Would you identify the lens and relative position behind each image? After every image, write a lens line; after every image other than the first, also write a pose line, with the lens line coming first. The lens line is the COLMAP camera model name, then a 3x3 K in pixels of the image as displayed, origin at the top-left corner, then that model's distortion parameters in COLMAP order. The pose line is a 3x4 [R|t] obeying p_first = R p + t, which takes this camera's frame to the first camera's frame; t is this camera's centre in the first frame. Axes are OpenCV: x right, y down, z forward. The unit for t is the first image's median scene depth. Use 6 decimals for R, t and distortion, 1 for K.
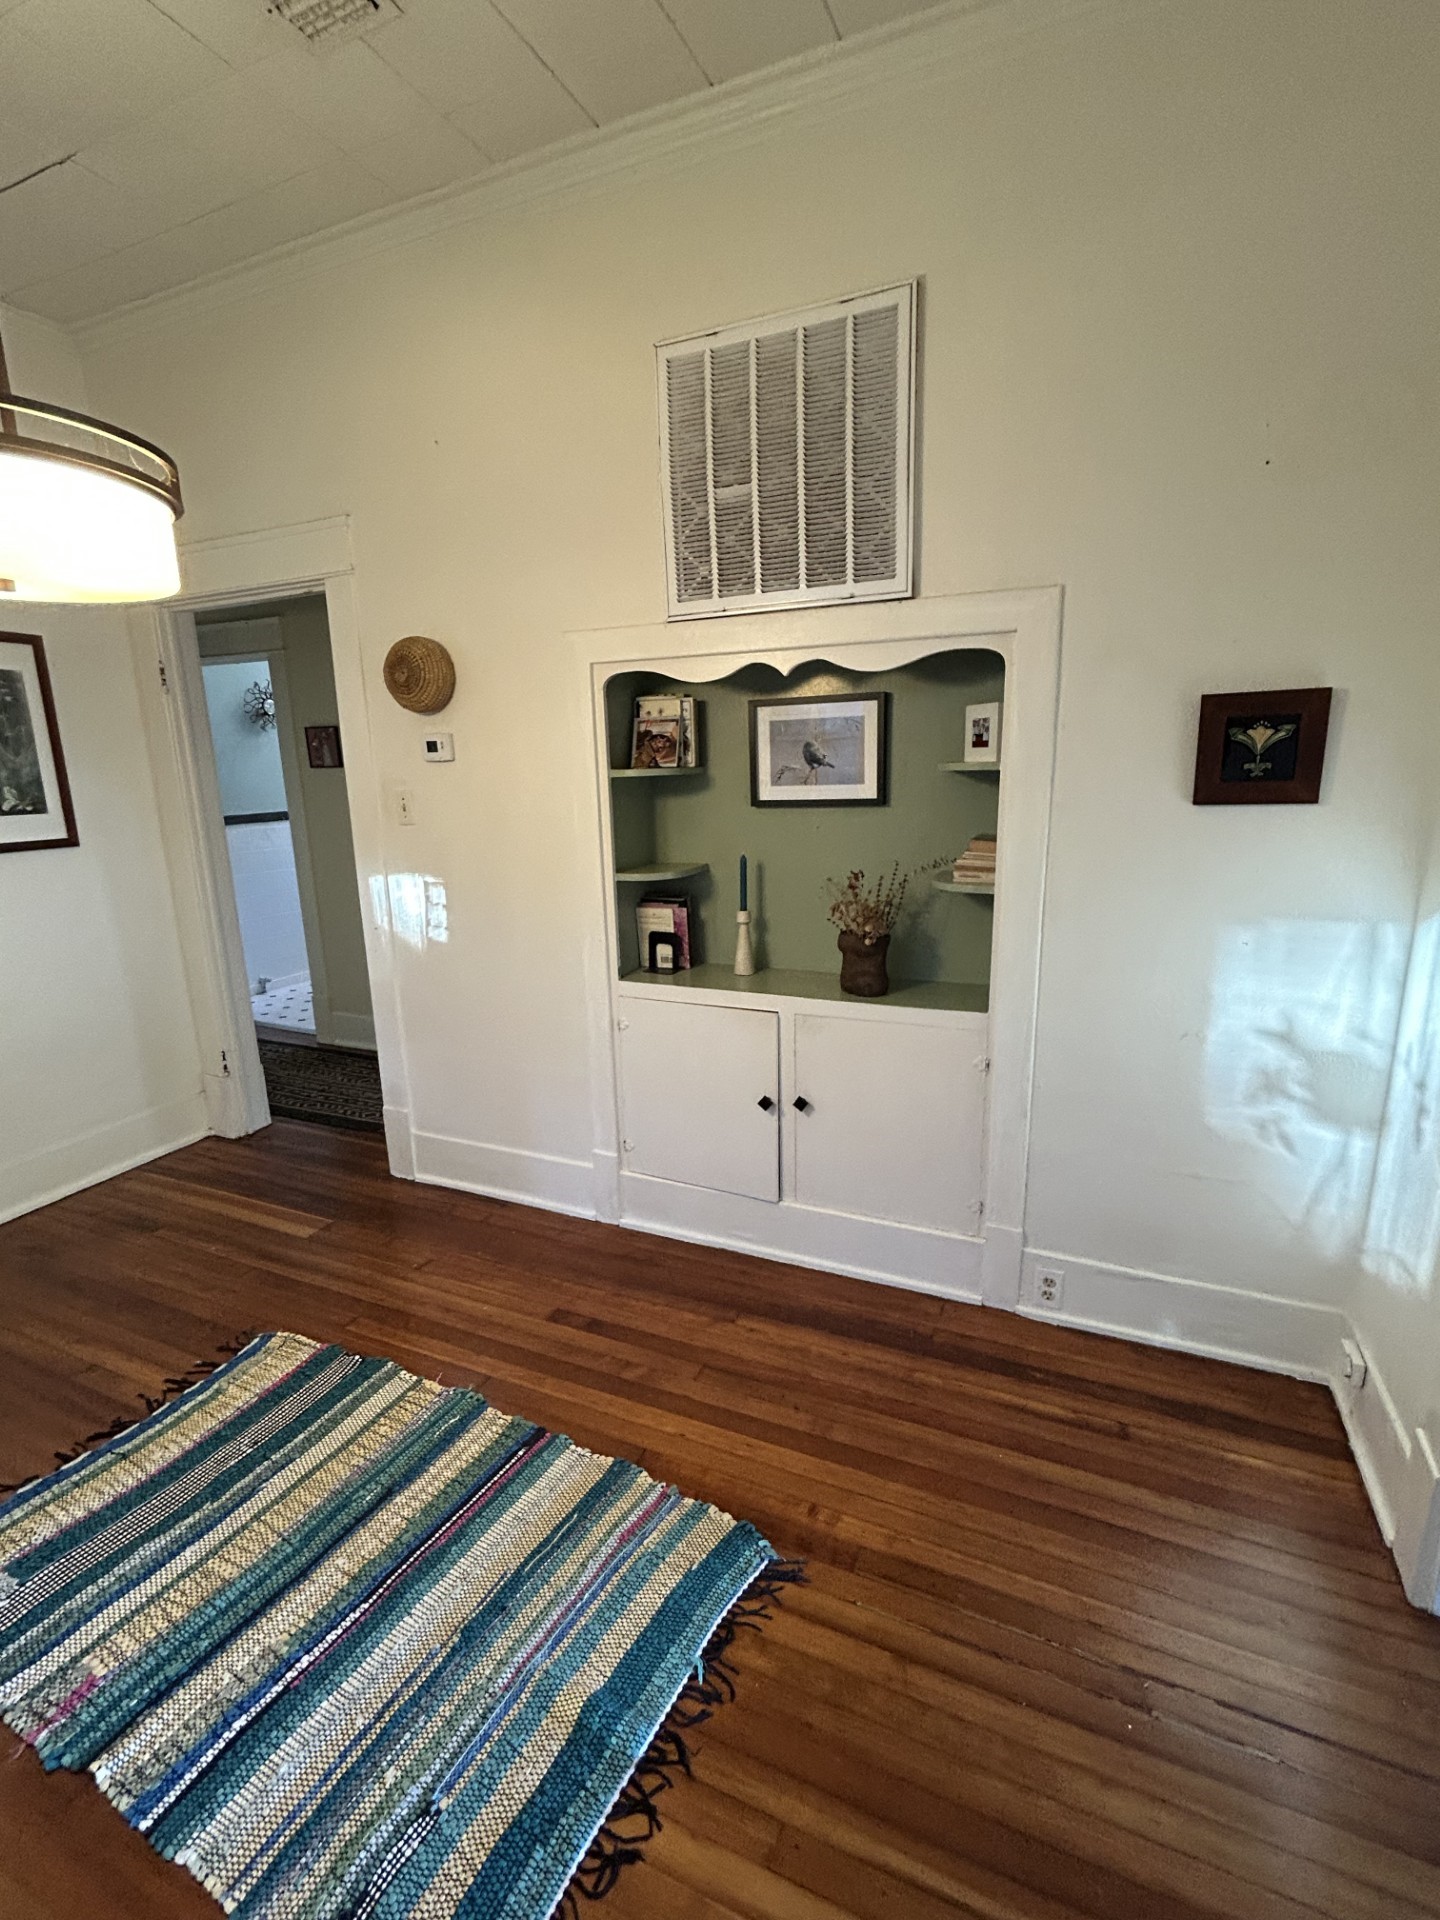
lens RADIAL K [[832.7, 0, 723.1], [0, 832.7, 958.3], [0, 0, 1]] dist [-0.005051, 0.001473]
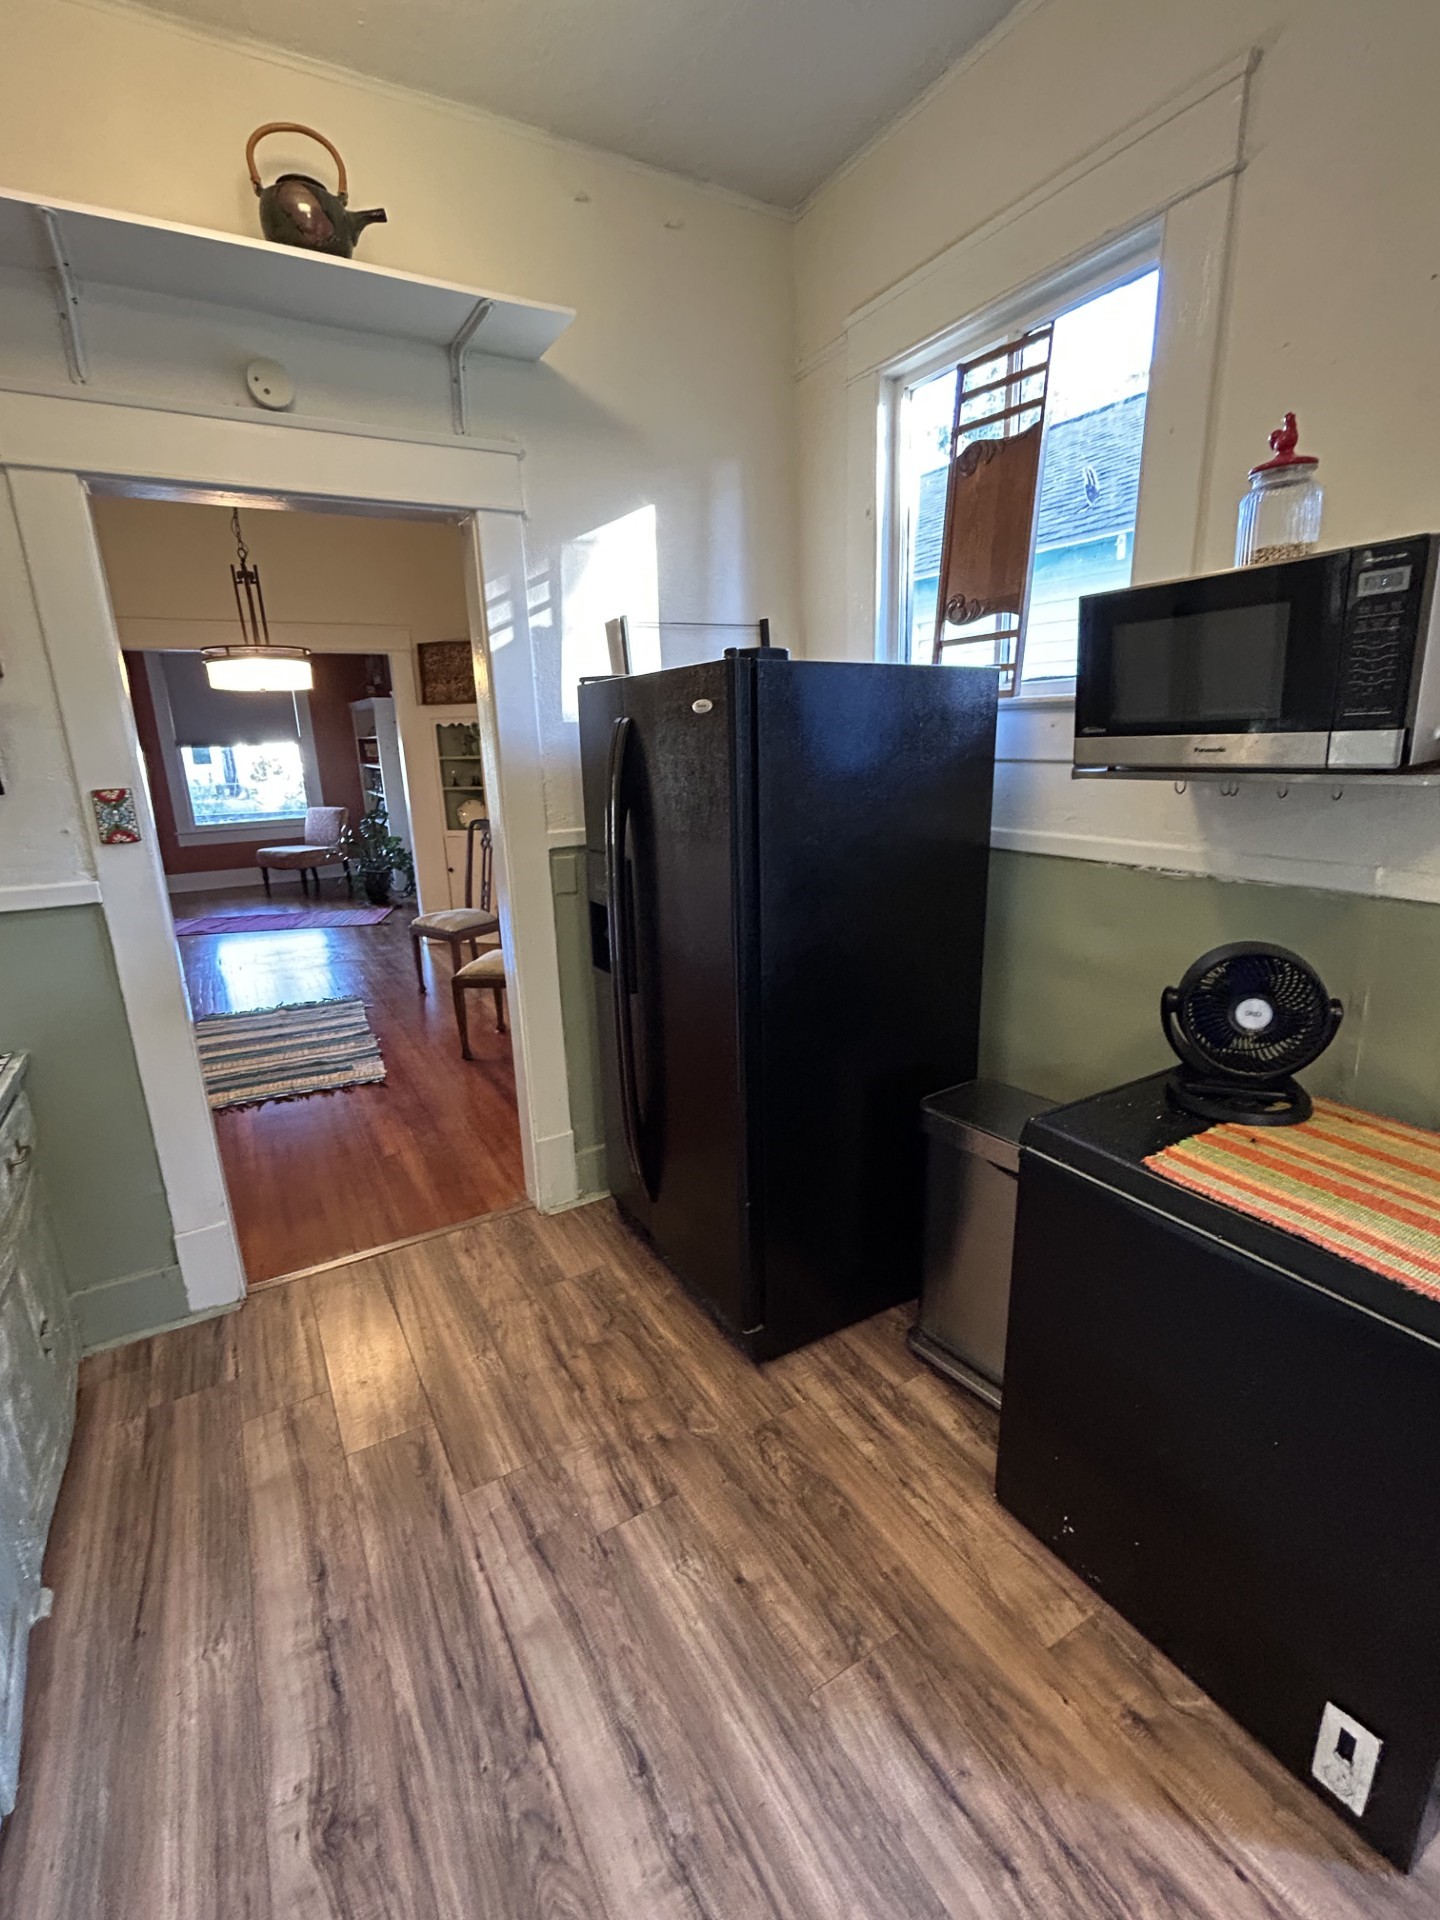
lens RADIAL K [[868.8, 0, 724.9], [0, 868.8, 962.5], [0, 0, 1]] dist [-0.000708, -0.001041]
pose [[-0.799586, -0.120439, 0.588351, -3.275124], [0.175578, 0.889998, 0.420803, -0.439627], [-0.574312, 0.439770, -0.690484, 2.036228]]
